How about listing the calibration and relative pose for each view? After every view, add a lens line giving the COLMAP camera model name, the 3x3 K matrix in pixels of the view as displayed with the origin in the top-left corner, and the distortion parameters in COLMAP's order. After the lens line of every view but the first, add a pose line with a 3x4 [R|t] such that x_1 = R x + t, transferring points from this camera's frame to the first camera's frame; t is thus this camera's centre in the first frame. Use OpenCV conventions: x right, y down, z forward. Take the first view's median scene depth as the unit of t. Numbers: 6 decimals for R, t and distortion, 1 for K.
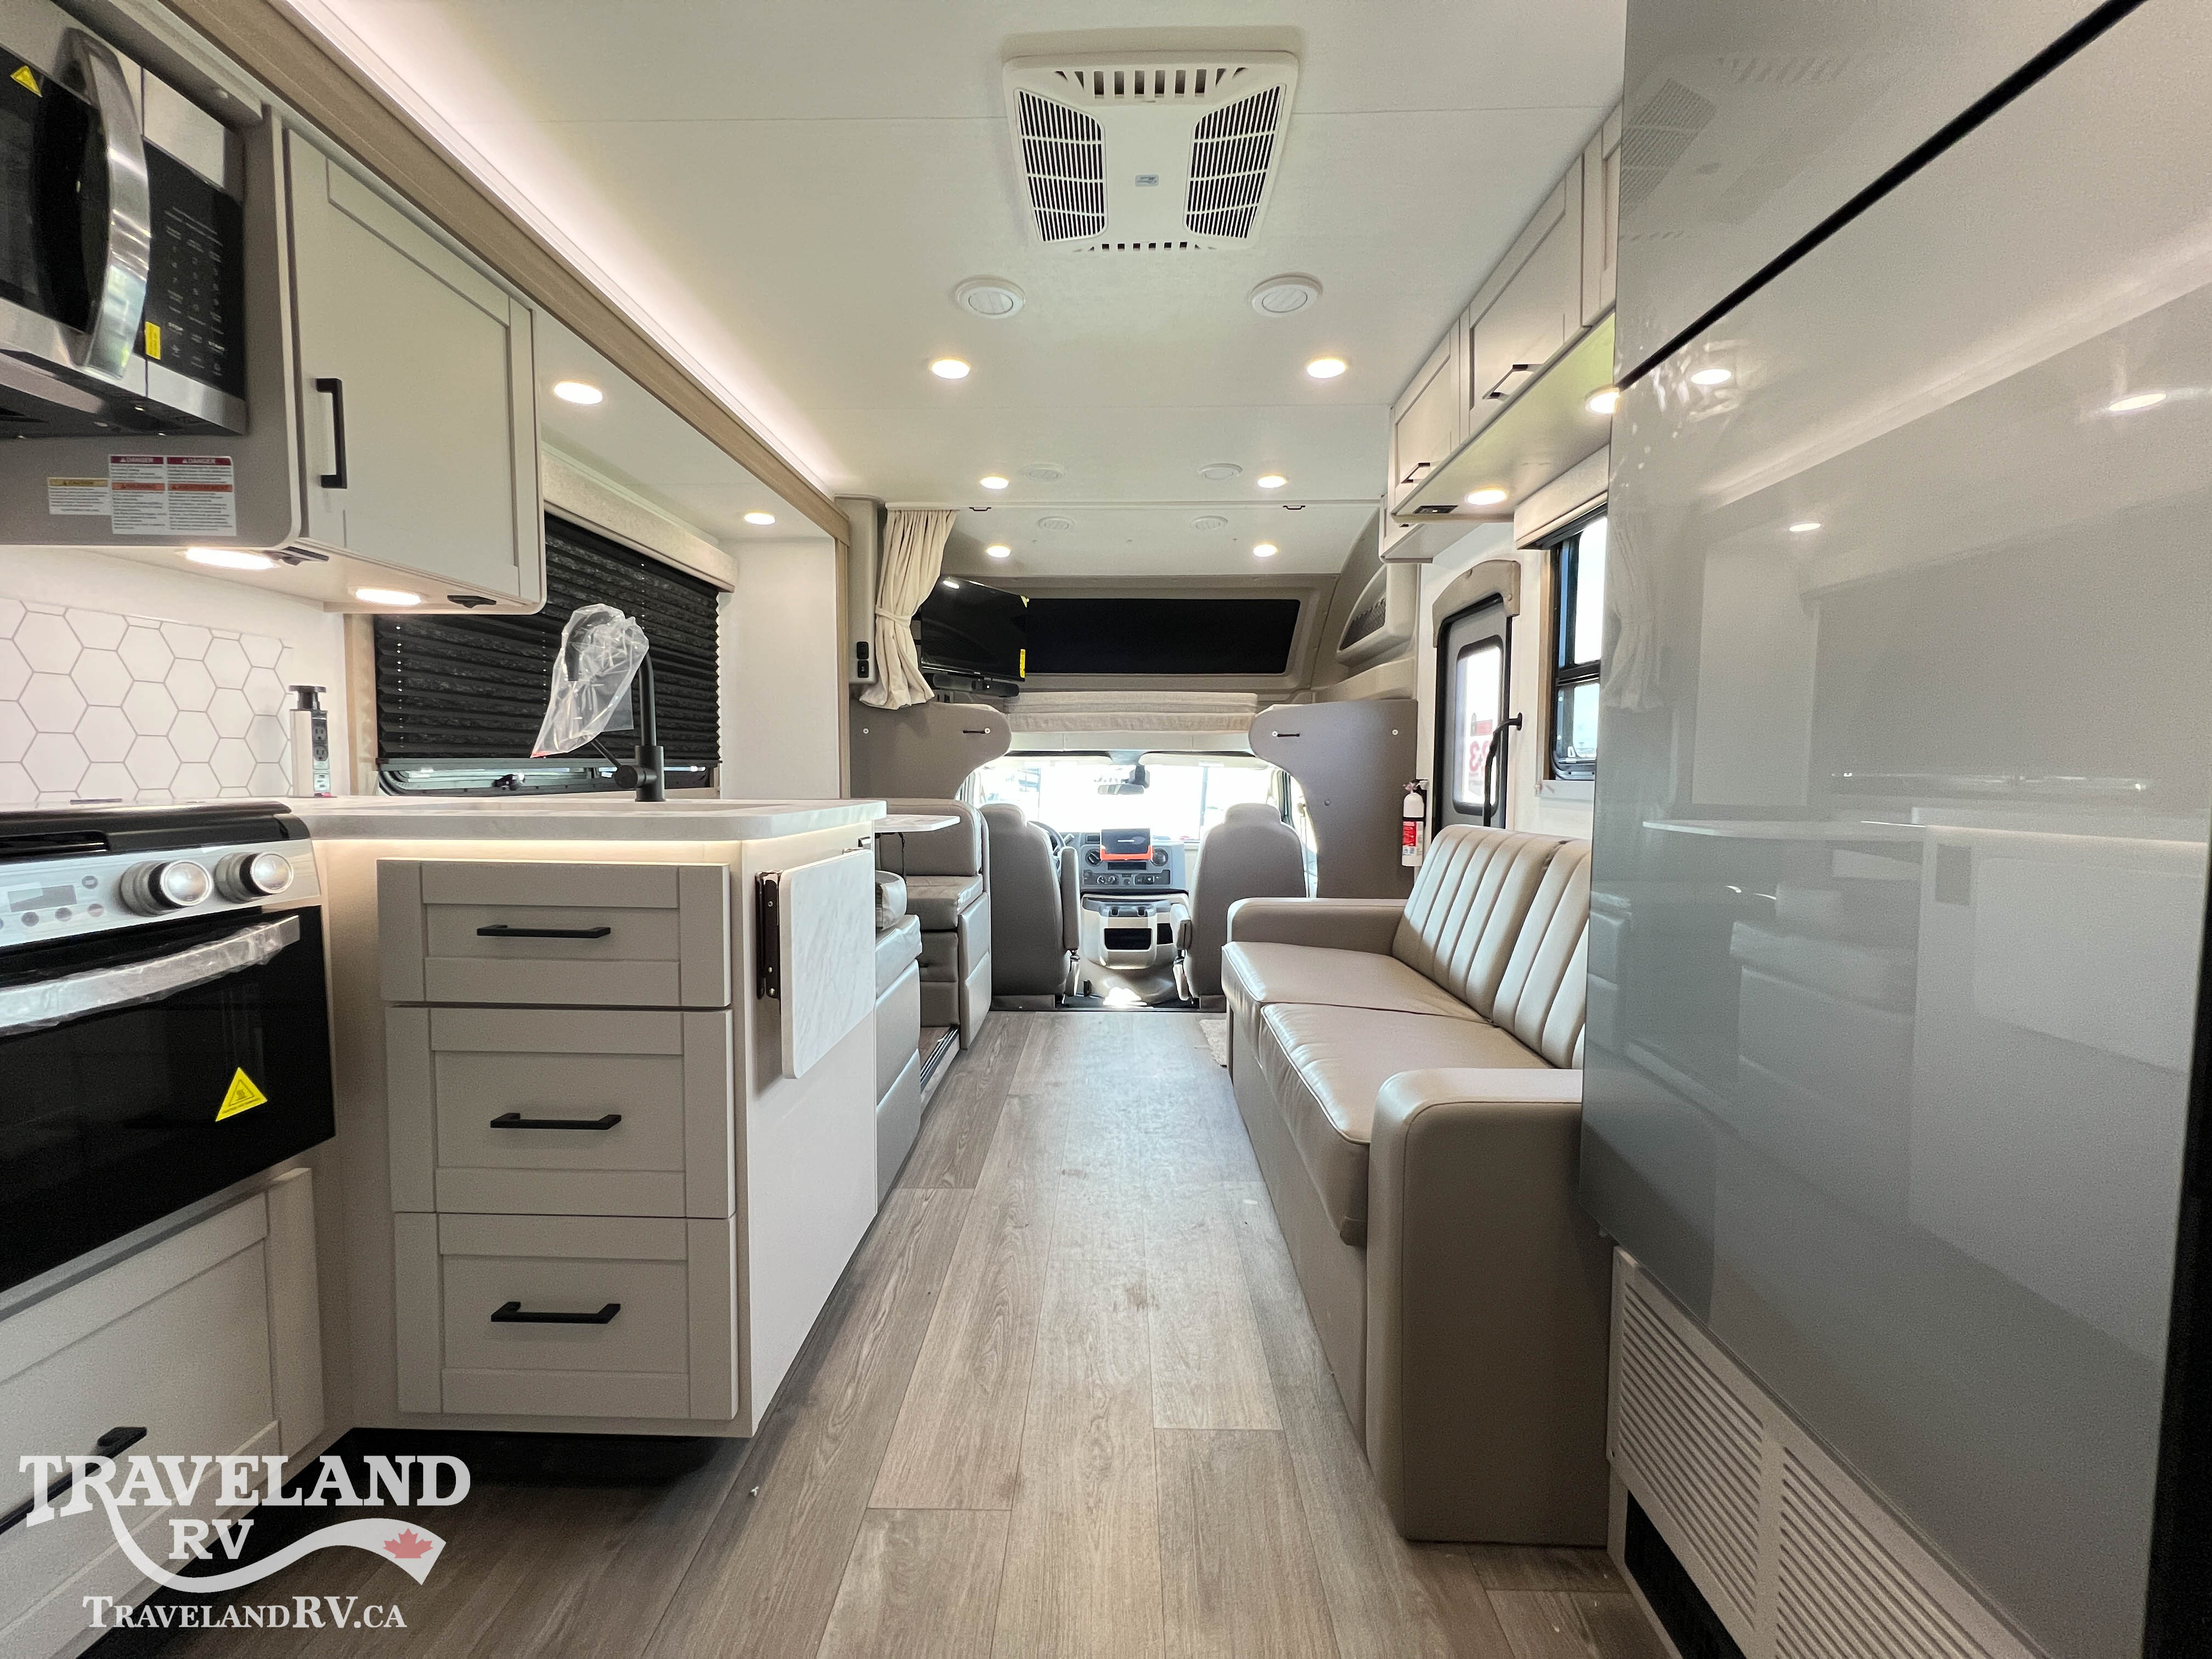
lens RADIAL K [[881.1, 0, 1102.2], [0, 881.1, 827.2], [0, 0, 1]] dist [-0.001316, 0.000754]
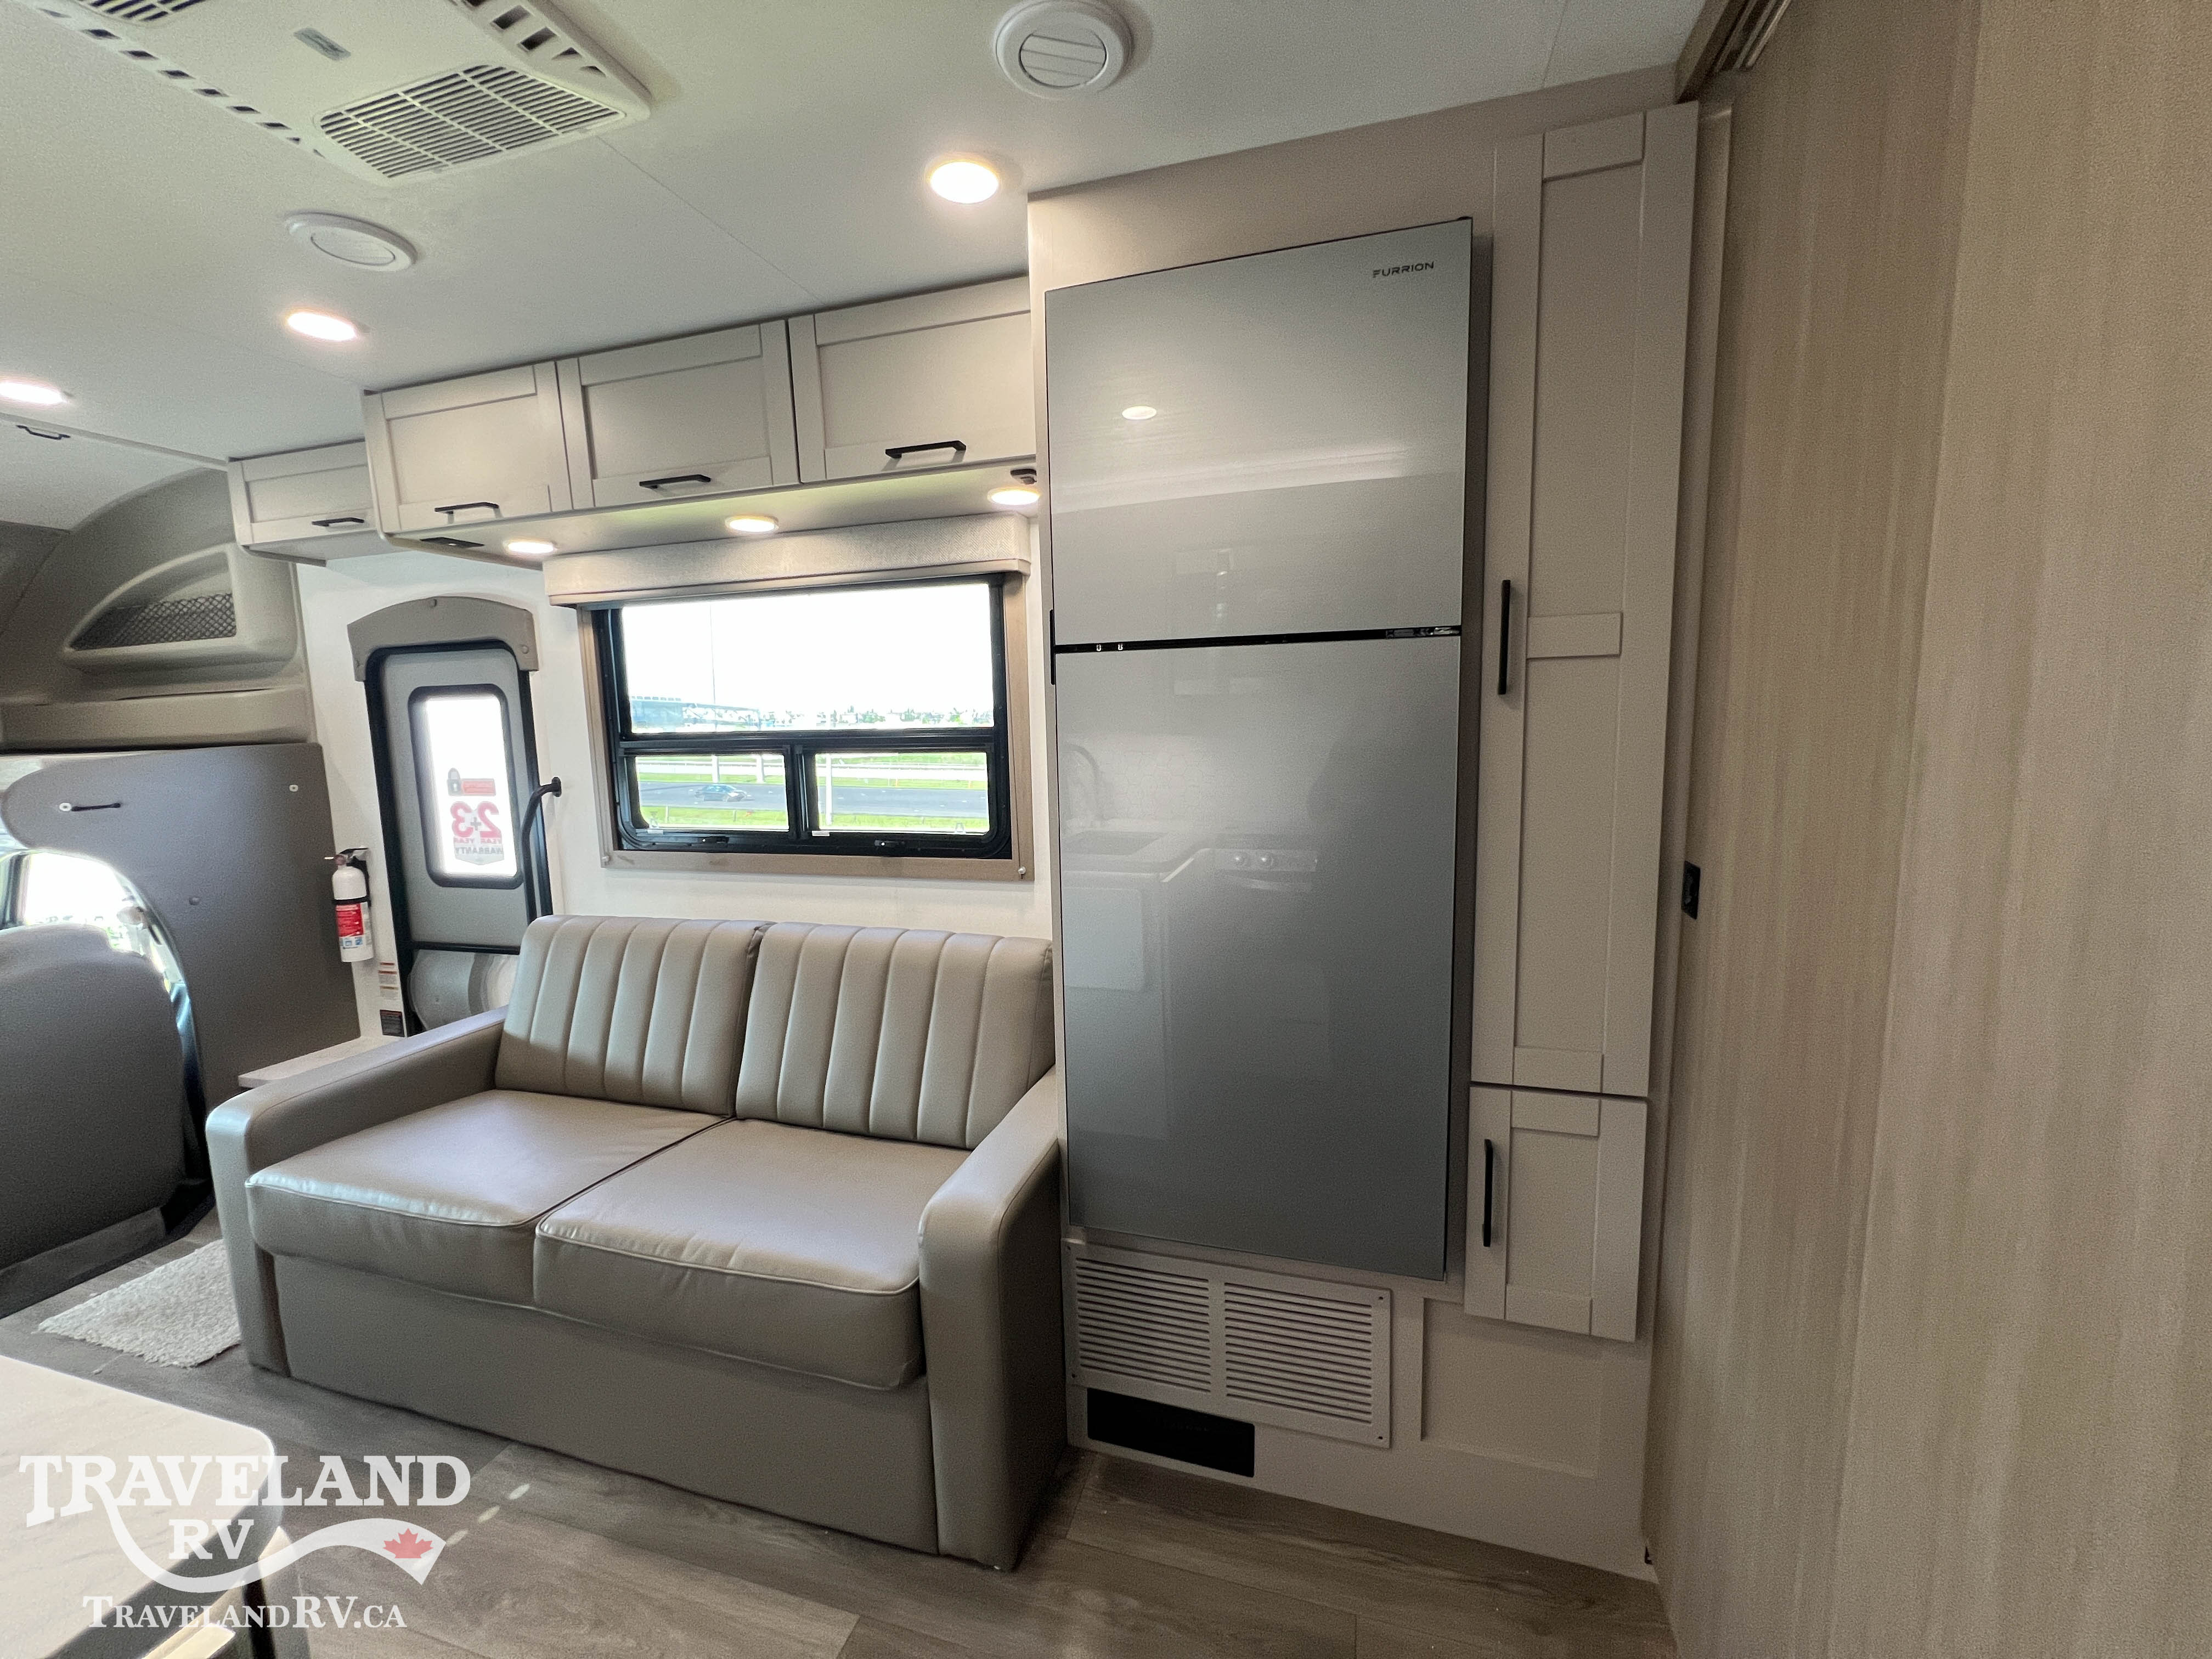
lens RADIAL K [[879.9, 0, 1100.6], [0, 879.9, 826.5], [0, 0, 1]] dist [0.001109, 0.000474]
pose [[0.266461, -0.124832, 0.955728, -0.303635], [0.087363, 0.990624, 0.105033, -0.146390], [-0.959878, 0.055508, 0.274869, 0.234273]]
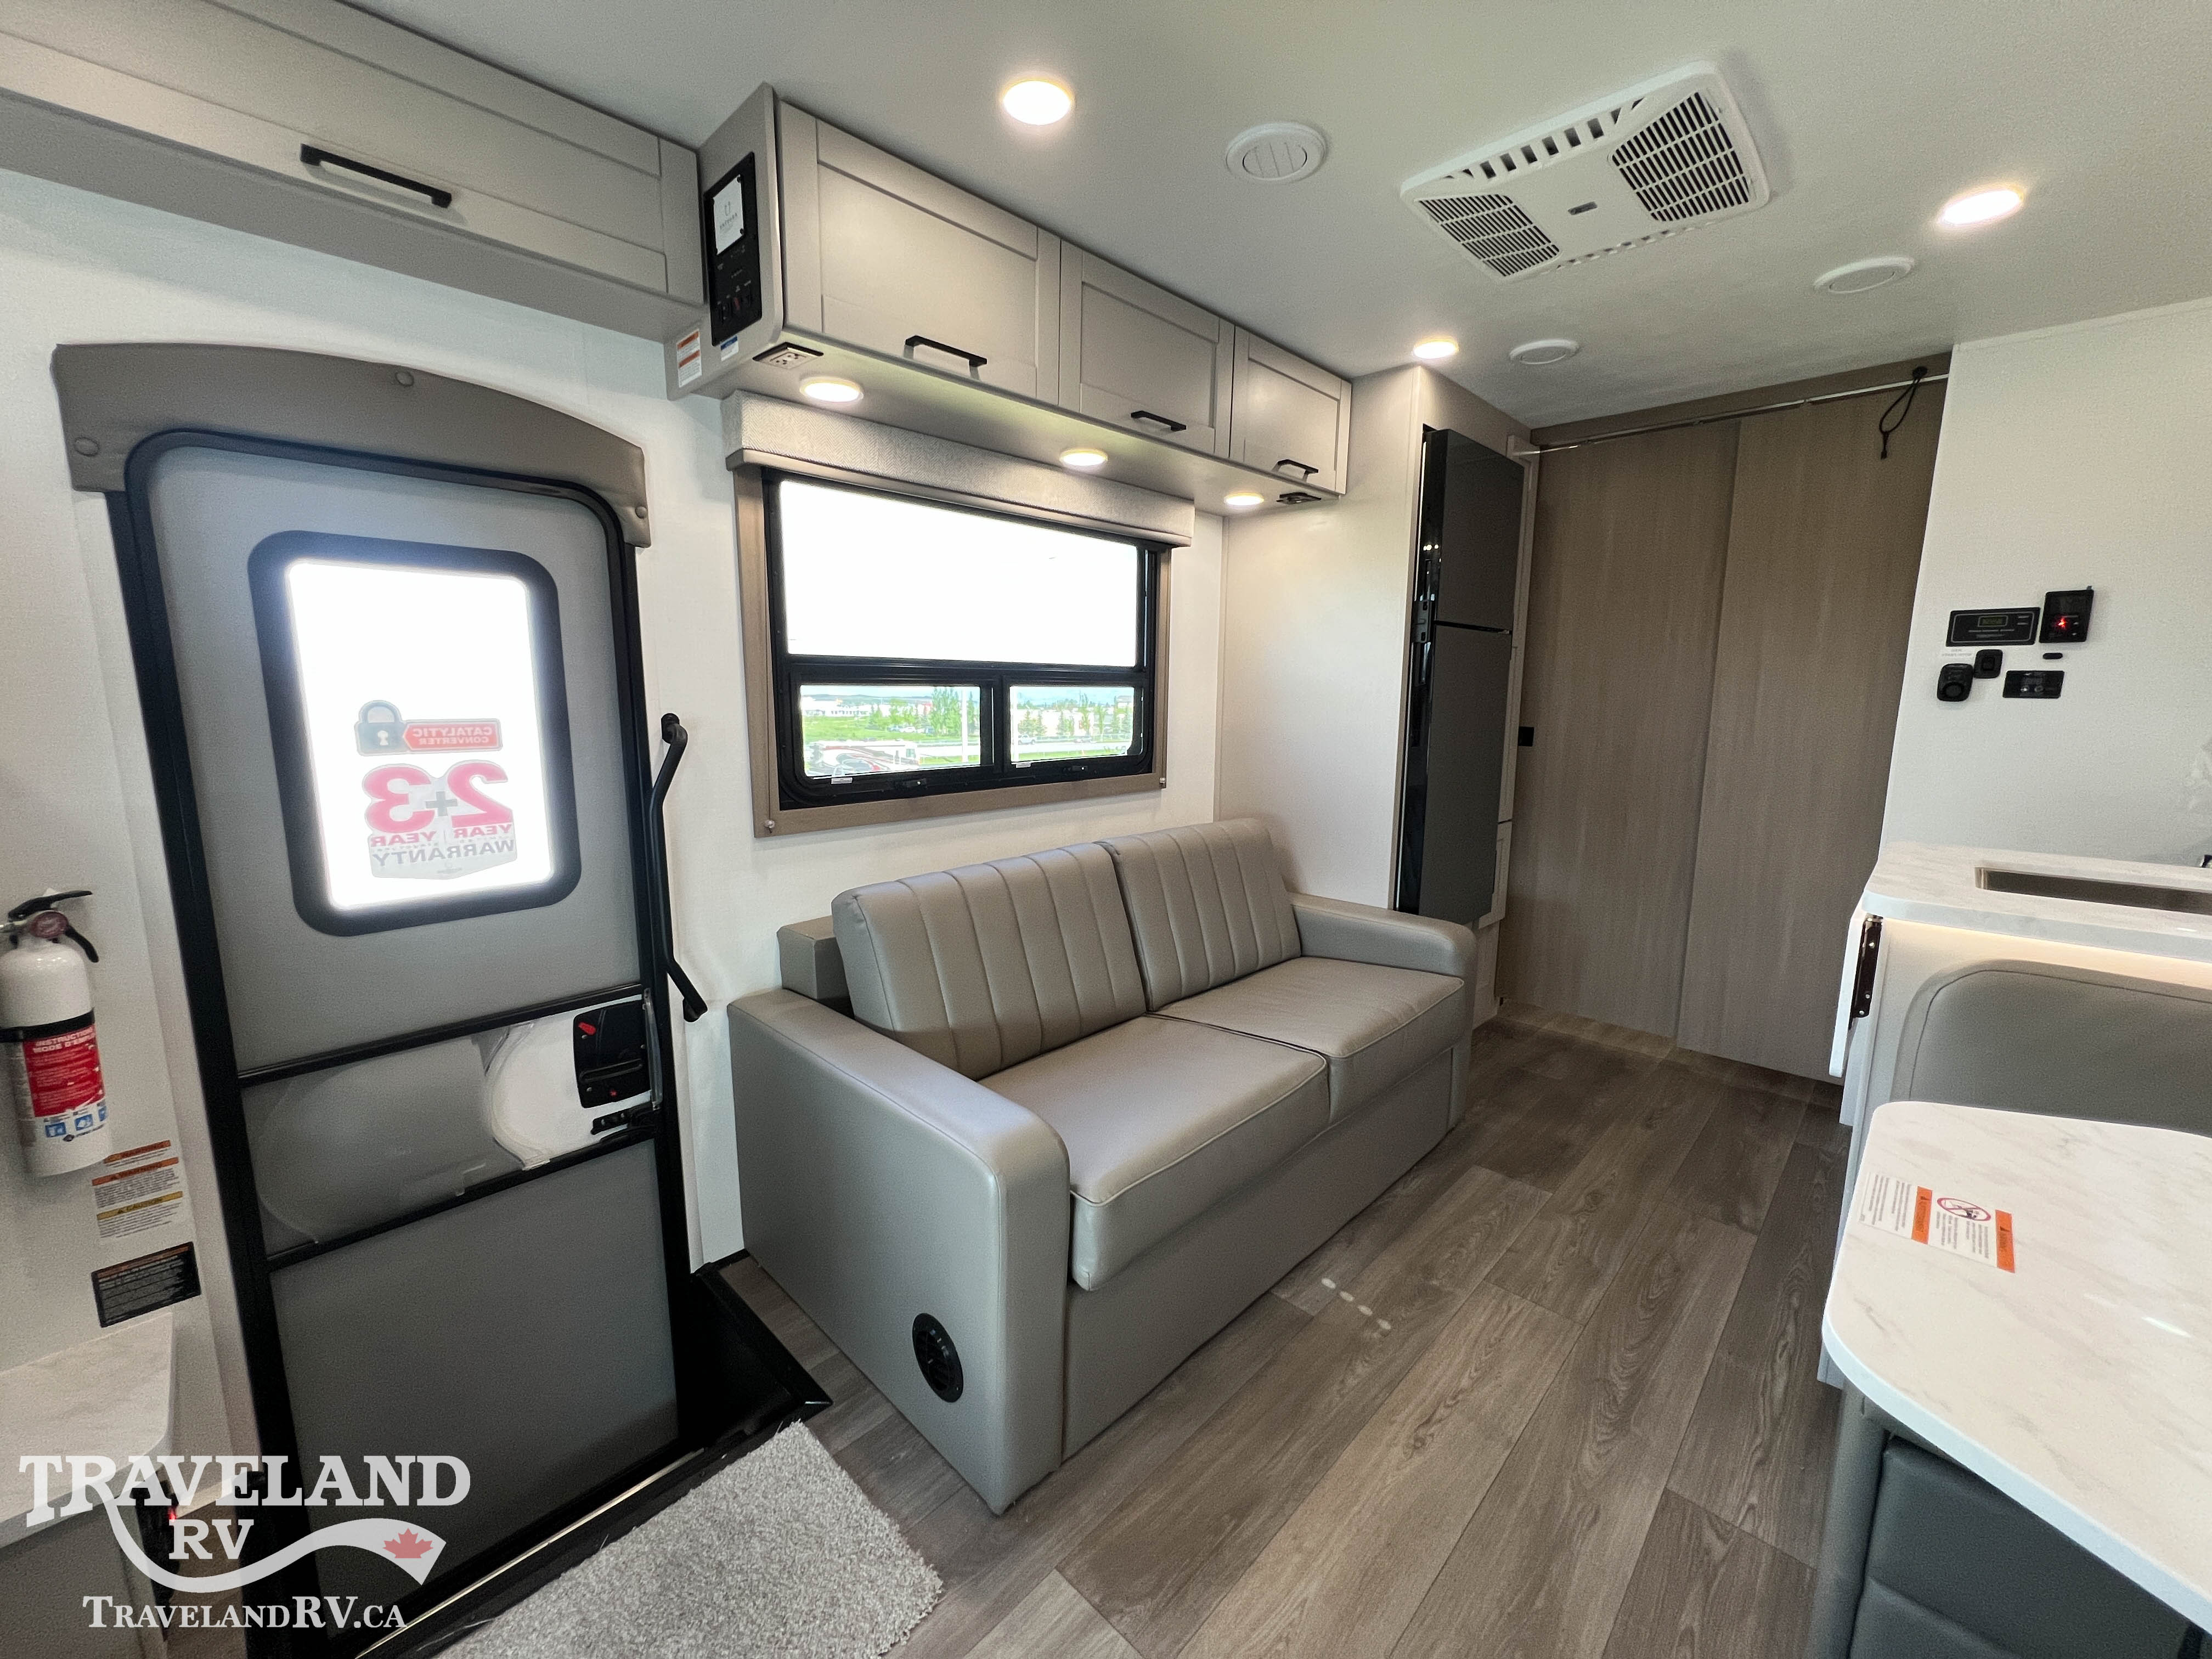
lens RADIAL K [[881.1, 0, 1102.2], [0, 881.1, 827.2], [0, 0, 1]] dist [-0.001316, 0.000754]
pose [[-0.733111, -0.114145, 0.670462, -0.191668], [0.036901, 0.977687, 0.206799, -0.195712], [-0.679107, 0.176347, -0.712542, 1.447378]]
